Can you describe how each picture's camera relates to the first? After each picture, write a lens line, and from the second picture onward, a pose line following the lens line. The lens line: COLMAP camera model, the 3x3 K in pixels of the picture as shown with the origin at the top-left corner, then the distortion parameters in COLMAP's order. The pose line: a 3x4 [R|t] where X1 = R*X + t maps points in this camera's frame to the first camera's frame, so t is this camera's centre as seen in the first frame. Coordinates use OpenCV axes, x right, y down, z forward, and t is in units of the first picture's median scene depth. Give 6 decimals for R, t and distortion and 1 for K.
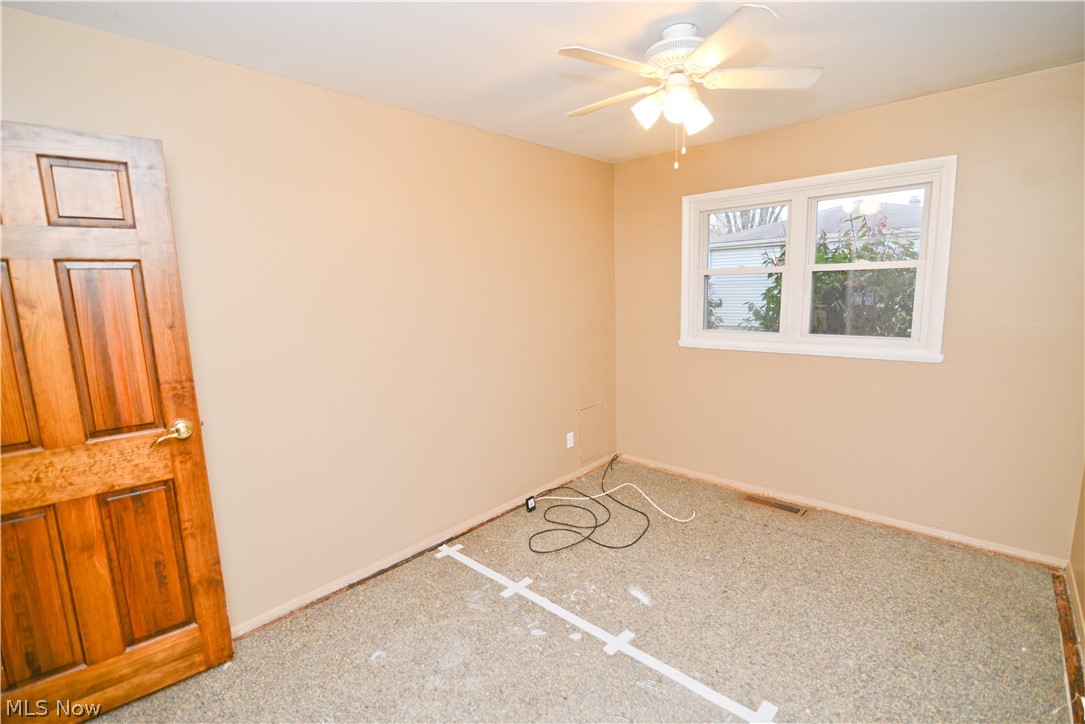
lens RADIAL K [[496.8, 0, 541.6], [0, 496.8, 364.6], [0, 0, 1]] dist [-0.017578, 0.000287]
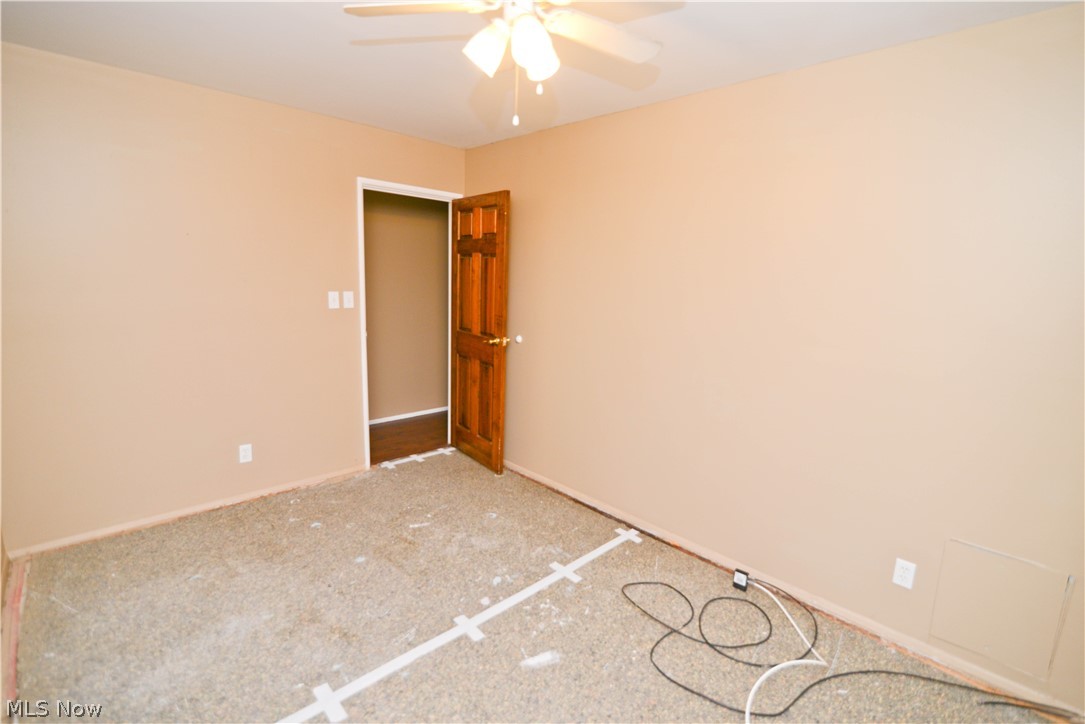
lens RADIAL K [[496.8, 0, 541.6], [0, 496.8, 364.6], [0, 0, 1]] dist [-0.017578, 0.000287]
pose [[-0.048577, 0.206569, -0.977225, 0.730149], [-0.190596, 0.958485, 0.212082, -0.140391], [0.980466, 0.196558, -0.007189, 0.743827]]
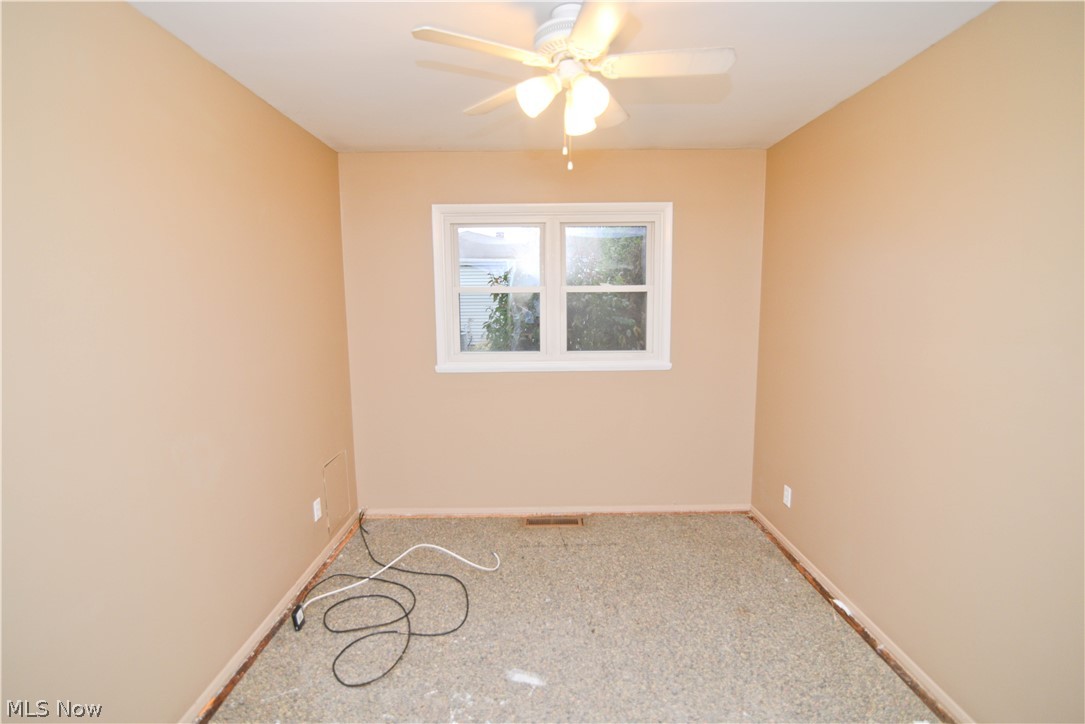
lens RADIAL K [[506.6, 0, 541.6], [0, 506.6, 364.6], [0, 0, 1]] dist [-0.018951, 0.000613]
pose [[0.727167, -0.067147, 0.683169, -0.259861], [0.094785, 0.995493, -0.003045, -0.039017], [-0.679886, 0.066968, 0.730254, 0.273566]]
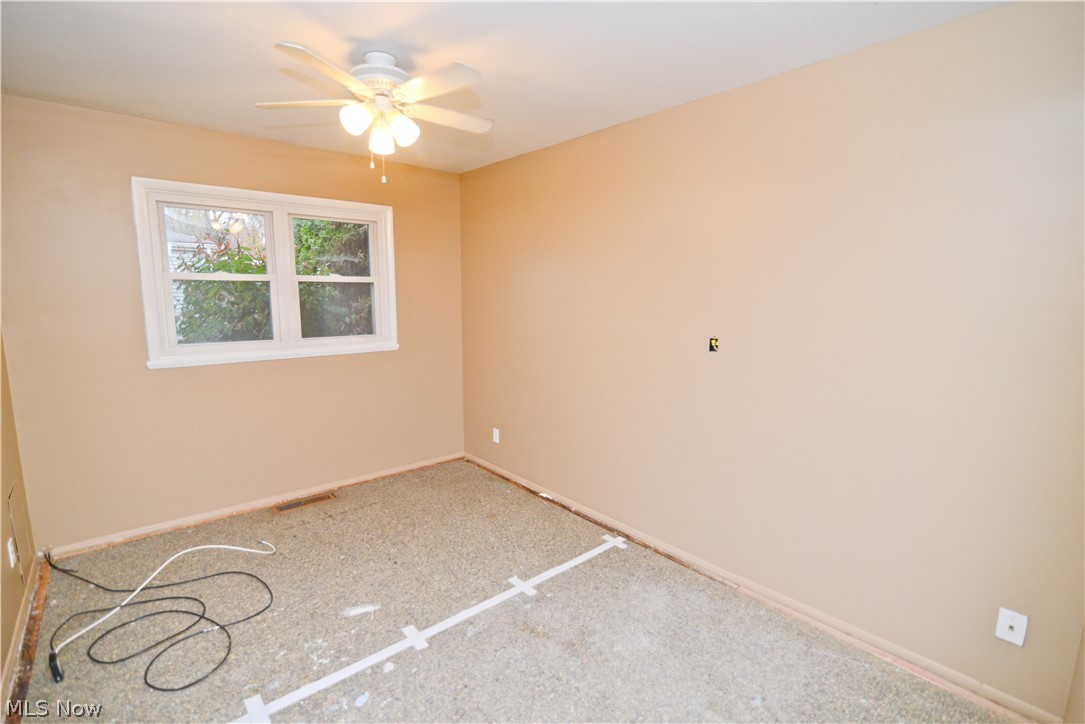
lens RADIAL K [[496.8, 0, 541.6], [0, 496.8, 364.6], [0, 0, 1]] dist [-0.017578, 0.000287]
pose [[0.104823, -0.115420, 0.987770, -0.538469], [0.144621, 0.984453, 0.099685, -0.040687], [-0.983919, 0.132404, 0.119886, 0.387221]]
